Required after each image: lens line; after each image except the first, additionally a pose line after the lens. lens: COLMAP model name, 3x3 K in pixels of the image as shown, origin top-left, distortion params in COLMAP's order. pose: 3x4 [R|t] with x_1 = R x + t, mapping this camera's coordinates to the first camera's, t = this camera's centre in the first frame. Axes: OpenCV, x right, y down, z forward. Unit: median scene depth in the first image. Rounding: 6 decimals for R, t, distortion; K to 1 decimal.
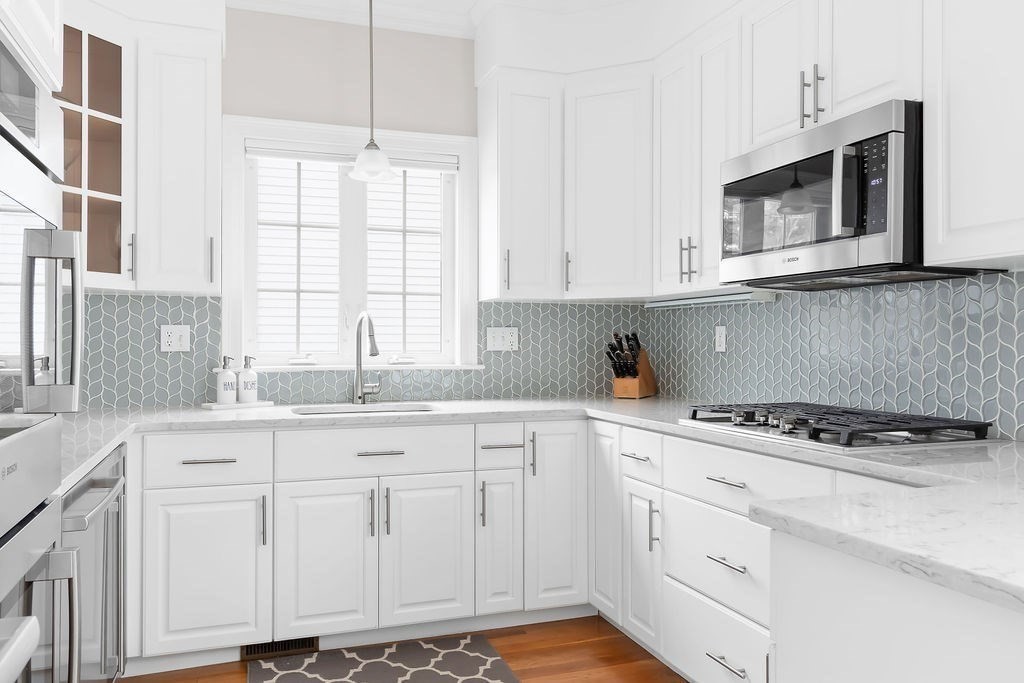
lens RADIAL K [[793.6, 0, 515.9], [0, 793.6, 335.4], [0, 0, 1]] dist [0.008008, 0.002152]
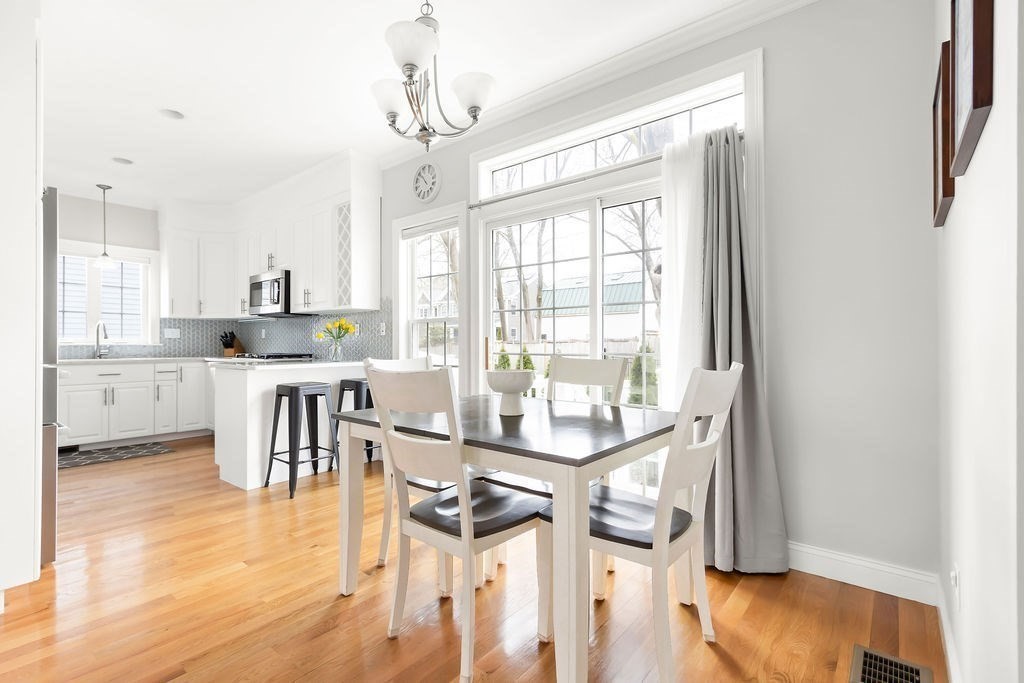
lens RADIAL K [[470.2, 0, 504.6], [0, 470.2, 341.9], [0, 0, 1]] dist [-0.004366, -0.000554]
pose [[0.859026, 0.001765, 0.511928, 0.136748], [-0.005096, 0.999974, 0.005104, 0.020909], [-0.511906, -0.006994, 0.859013, -0.862143]]
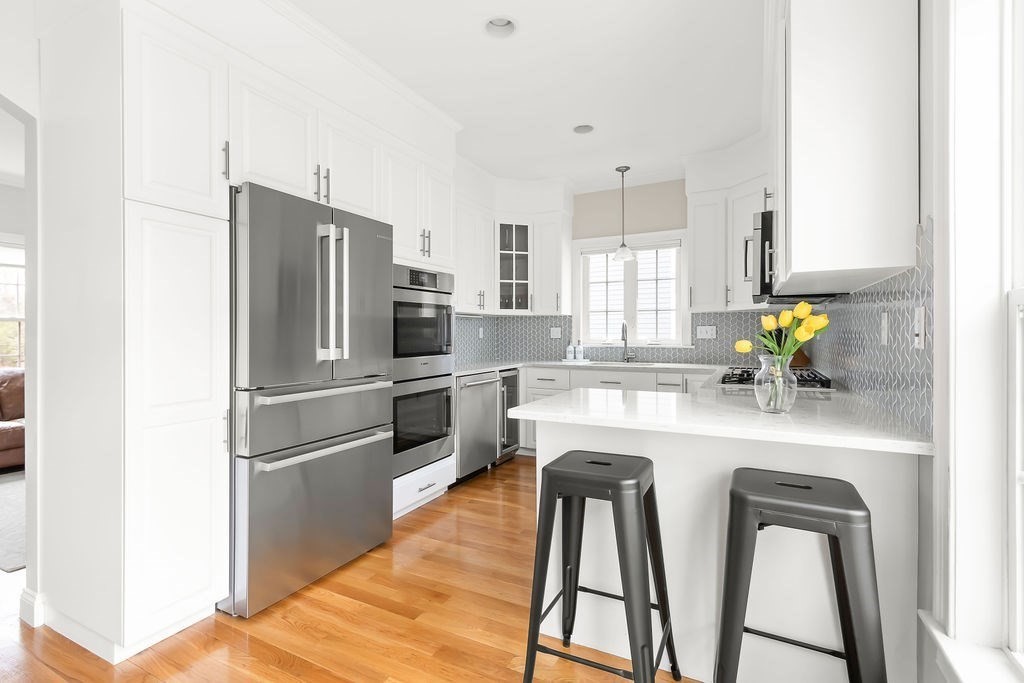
lens RADIAL K [[470.2, 0, 512.0], [0, 470.2, 336.3], [0, 0, 1]] dist [-0.004366, -0.000554]
pose [[0.677718, -0.002869, -0.735317, 0.539729], [0.006678, 0.999975, 0.002253, 0.009447], [0.735292, -0.006437, 0.677720, -0.107342]]
